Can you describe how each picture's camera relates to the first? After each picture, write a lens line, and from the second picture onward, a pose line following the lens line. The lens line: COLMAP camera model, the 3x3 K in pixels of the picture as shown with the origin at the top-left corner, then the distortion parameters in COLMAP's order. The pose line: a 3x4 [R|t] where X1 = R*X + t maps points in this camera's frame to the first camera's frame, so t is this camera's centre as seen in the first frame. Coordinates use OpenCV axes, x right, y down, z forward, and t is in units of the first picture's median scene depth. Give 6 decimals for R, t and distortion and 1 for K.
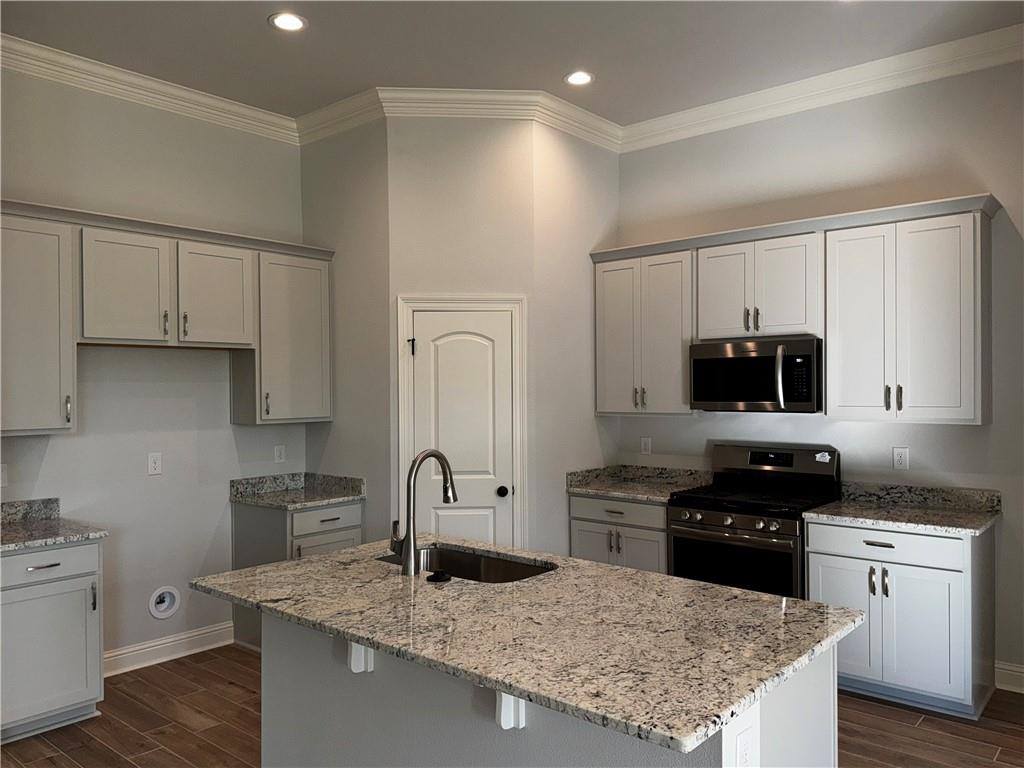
lens RADIAL K [[771.5, 0, 512.0], [0, 771.5, 384.0], [0, 0, 1]] dist [0.181688, -0.236298]
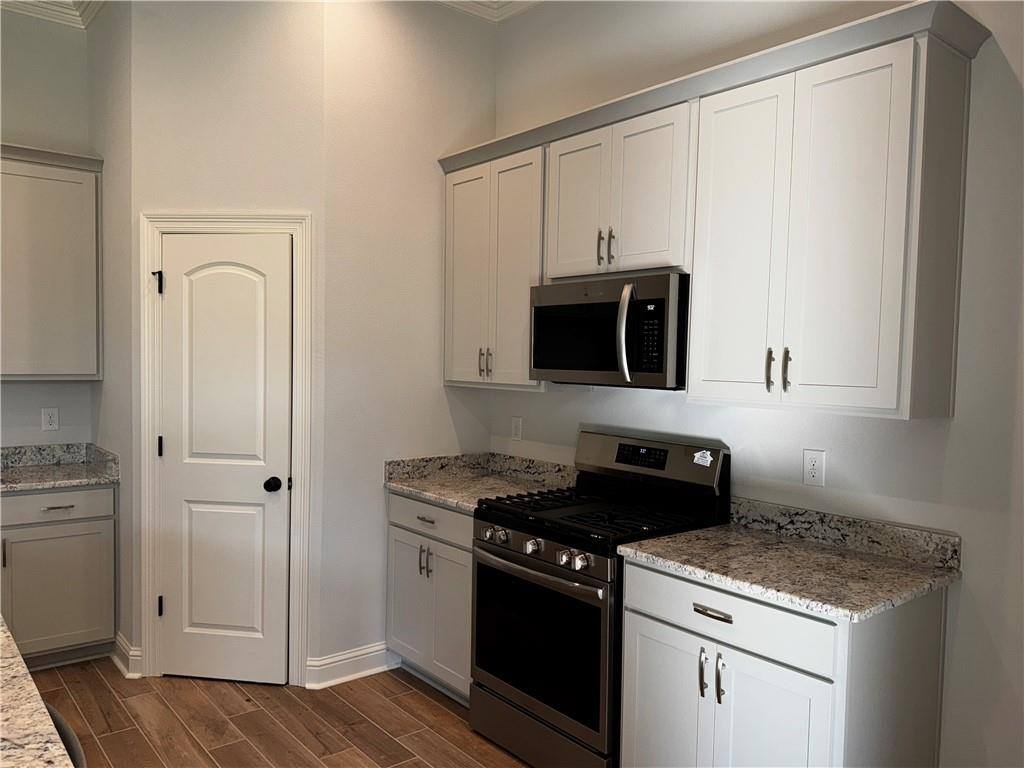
lens RADIAL K [[764.7, 0, 512.0], [0, 764.7, 384.0], [0, 0, 1]] dist [0.167169, -0.207288]
pose [[0.981136, 0.033734, -0.190355, 0.351326], [-0.025783, 0.998695, 0.044091, 0.007151], [0.191594, -0.038352, 0.980725, 0.337718]]
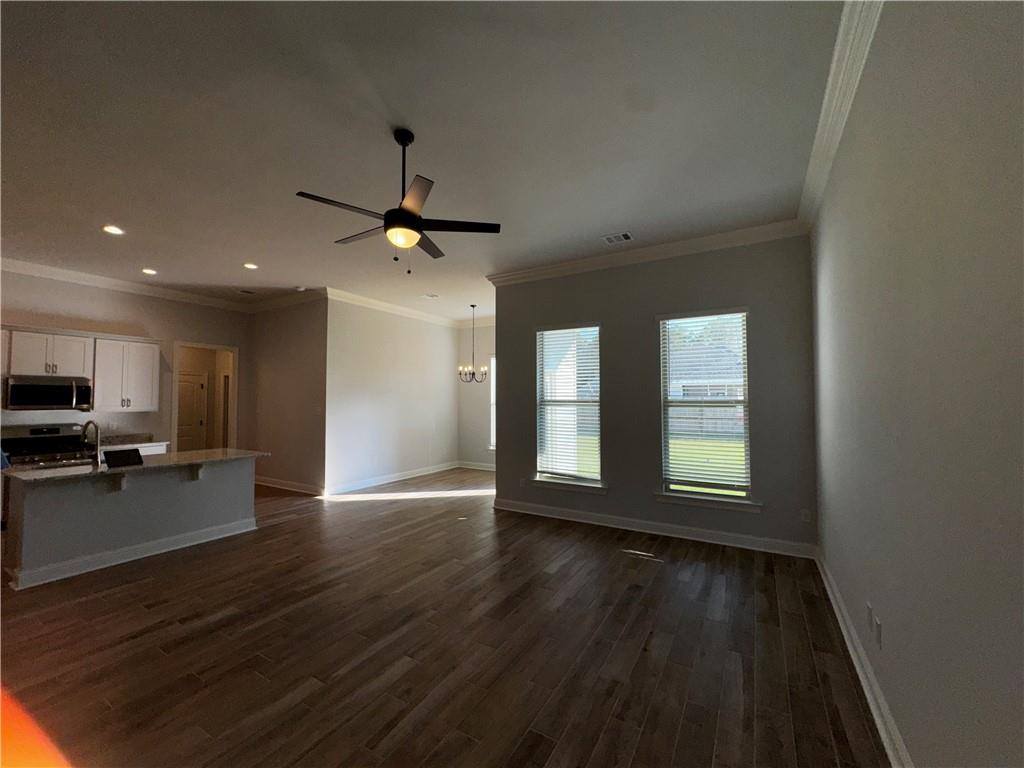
lens RADIAL K [[411.2, 0, 512.0], [0, 411.2, 384.0], [0, 0, 1]] dist [0.000071, 0.000019]
pose [[-0.154114, 0.048240, 0.986875, -1.040230], [0.002071, 0.998821, -0.048500, 0.021735], [-0.988051, -0.005431, -0.154032, -0.118411]]
